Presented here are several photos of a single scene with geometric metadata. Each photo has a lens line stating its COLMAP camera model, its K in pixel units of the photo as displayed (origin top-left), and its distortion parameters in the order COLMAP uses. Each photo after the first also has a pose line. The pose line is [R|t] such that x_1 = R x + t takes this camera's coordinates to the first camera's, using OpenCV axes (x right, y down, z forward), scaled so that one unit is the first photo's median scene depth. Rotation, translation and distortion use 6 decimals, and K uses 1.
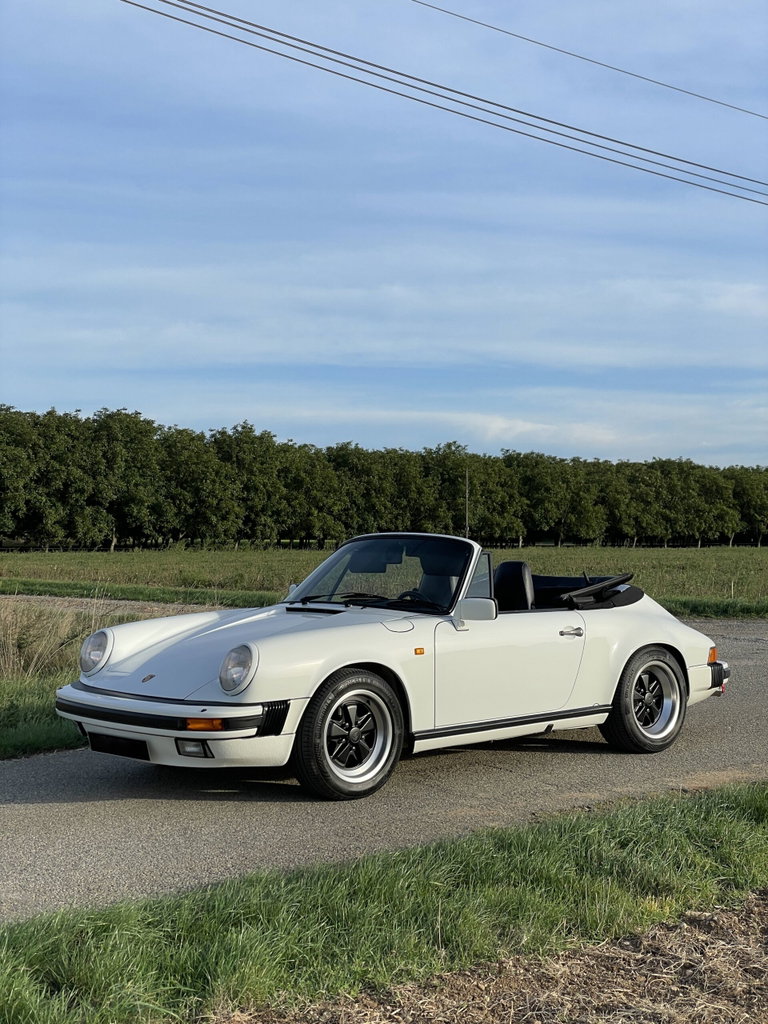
lens RADIAL K [[1573.5, 0, 394.8], [0, 1573.5, 508.4], [0, 0, 1]] dist [0.179295, 0.000000]
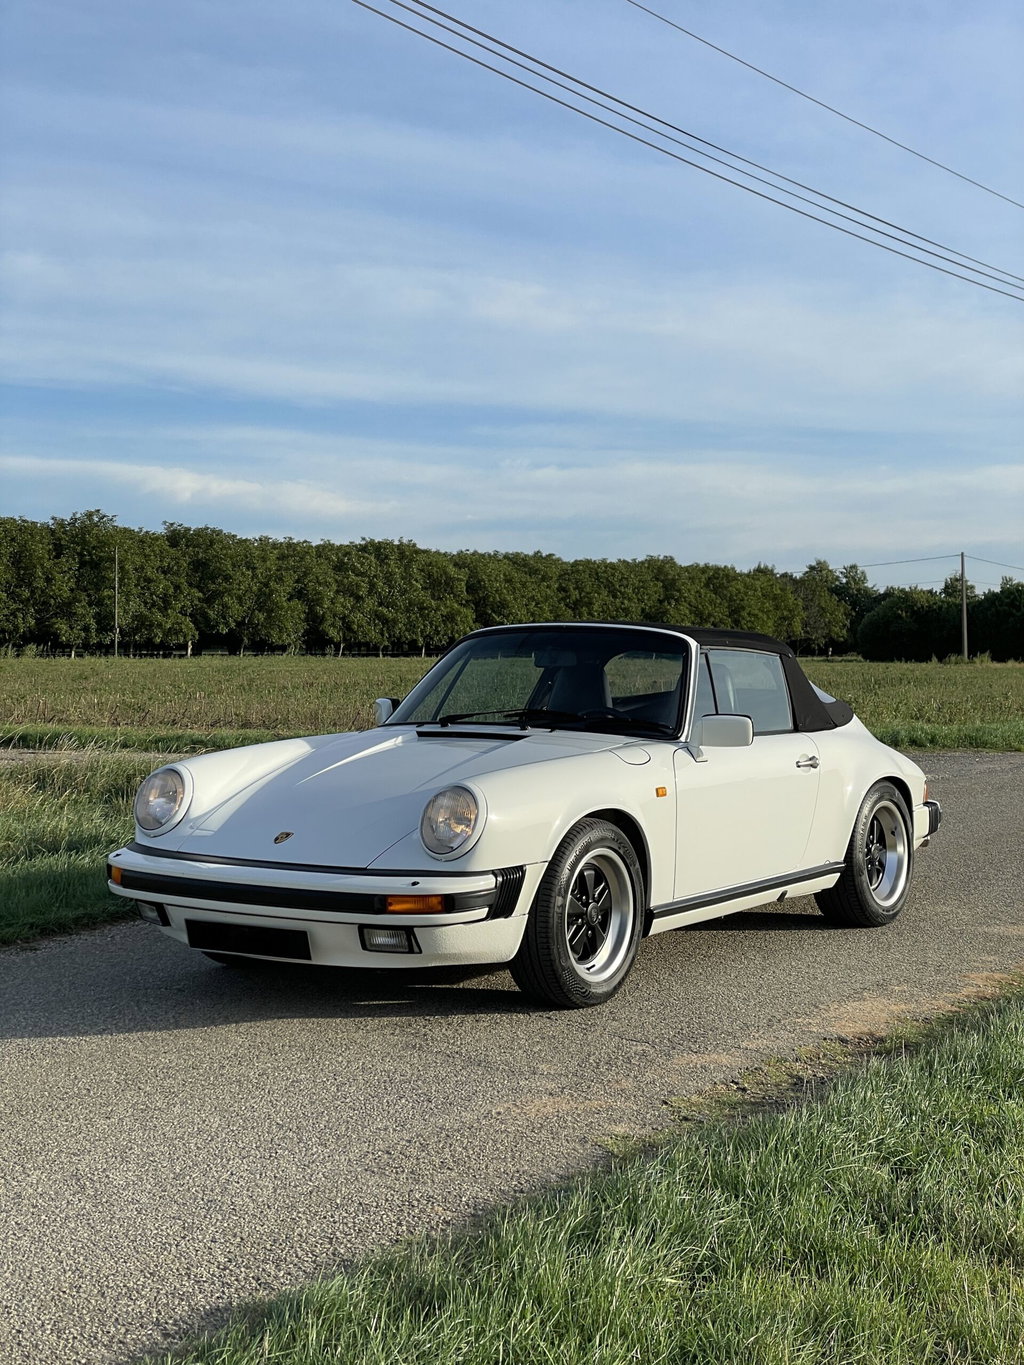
lens RADIAL K [[2097.5, 0, 543.8], [0, 2097.5, 708.0], [0, 0, 1]] dist [0.179295, 0.000000]
pose [[0.968686, -0.005096, 0.248235, -0.234445], [-0.007089, 0.998814, 0.048170, 0.008358], [-0.248186, -0.048422, 0.967501, 0.105152]]
